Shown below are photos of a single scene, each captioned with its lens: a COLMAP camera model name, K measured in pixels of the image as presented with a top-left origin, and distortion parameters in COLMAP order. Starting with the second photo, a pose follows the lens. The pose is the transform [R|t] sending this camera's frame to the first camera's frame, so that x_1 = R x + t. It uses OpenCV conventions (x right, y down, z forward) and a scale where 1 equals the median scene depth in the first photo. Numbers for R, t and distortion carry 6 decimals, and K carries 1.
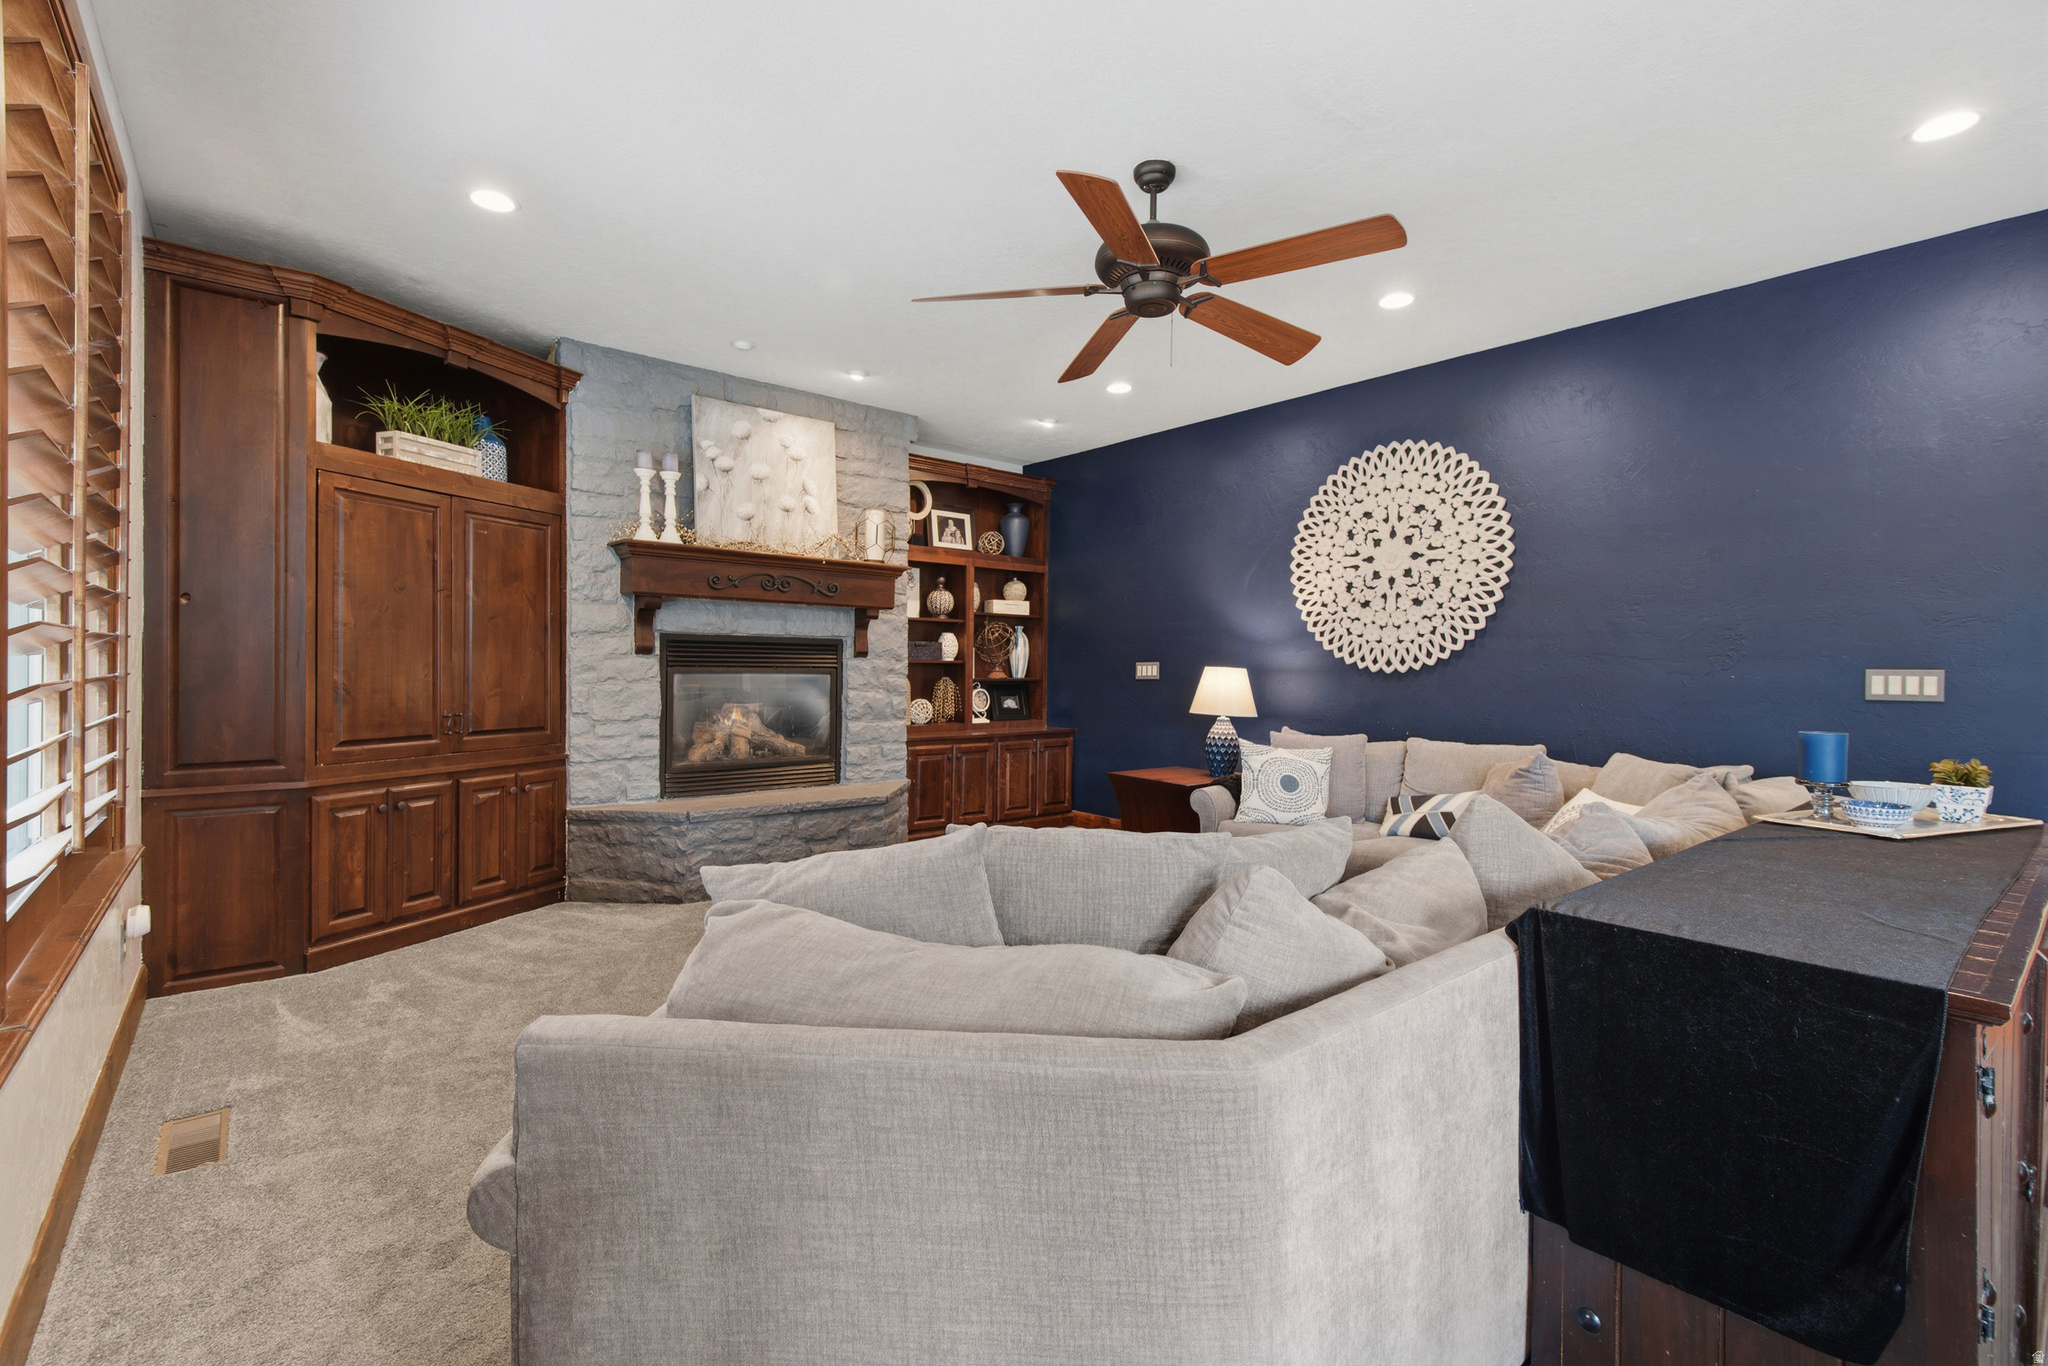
lens RADIAL K [[928.2, 0, 1019.7], [0, 928.2, 671.9], [0, 0, 1]] dist [0.014167, -0.003008]
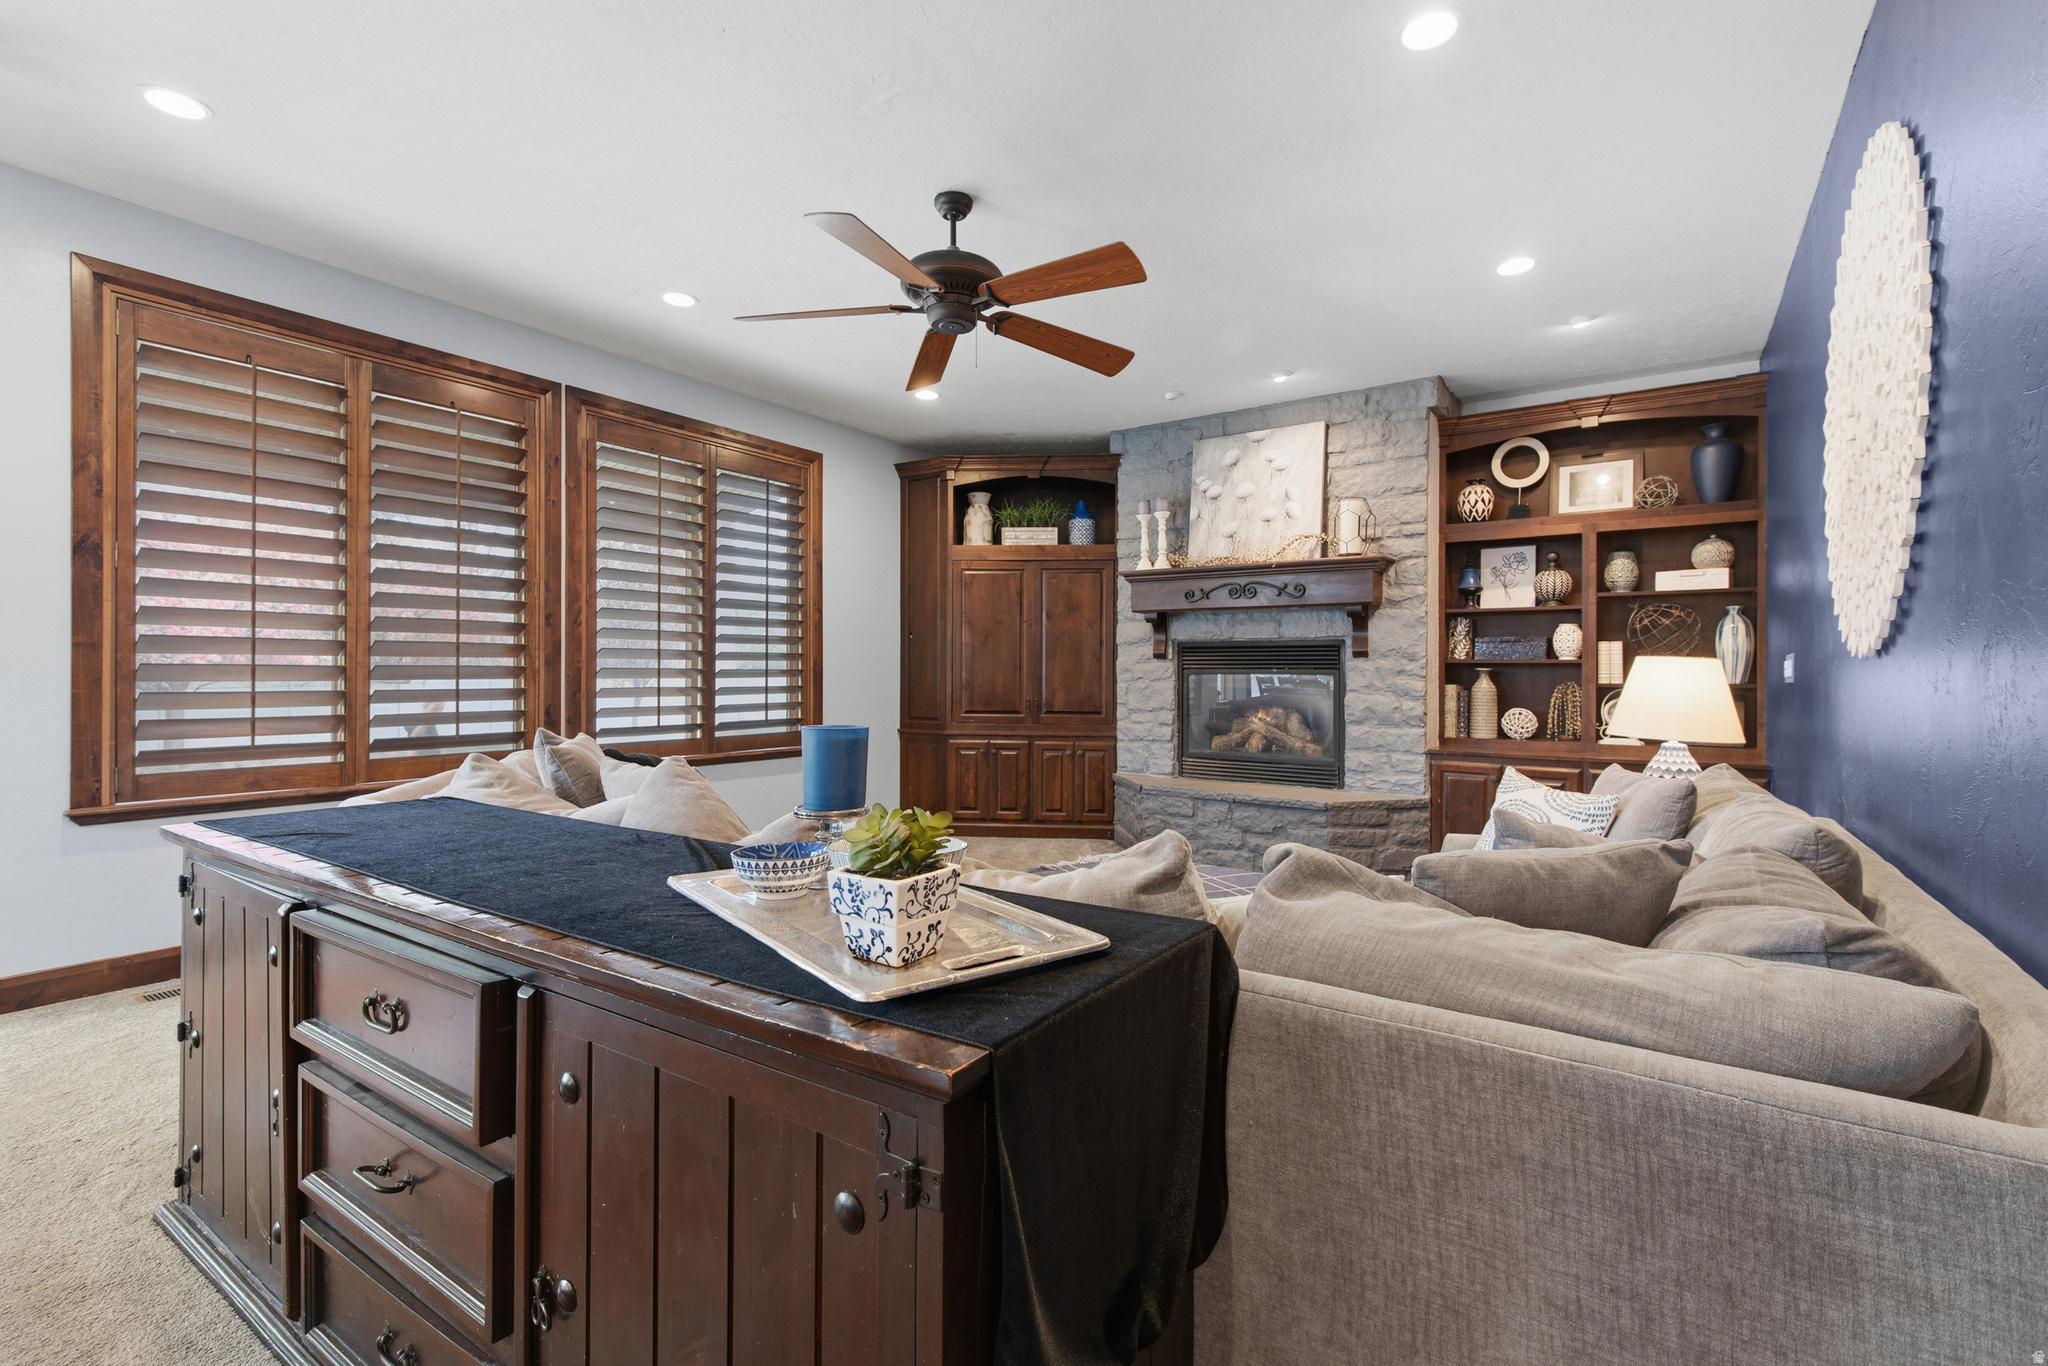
lens RADIAL K [[928.2, 0, 1003.9], [0, 928.2, 677.4], [0, 0, 1]] dist [0.014167, -0.003008]
pose [[0.225424, -0.008037, -0.974228, 0.751398], [-0.011970, 0.999868, -0.011018, 0.021559], [0.974187, 0.014146, 0.225298, 0.494472]]
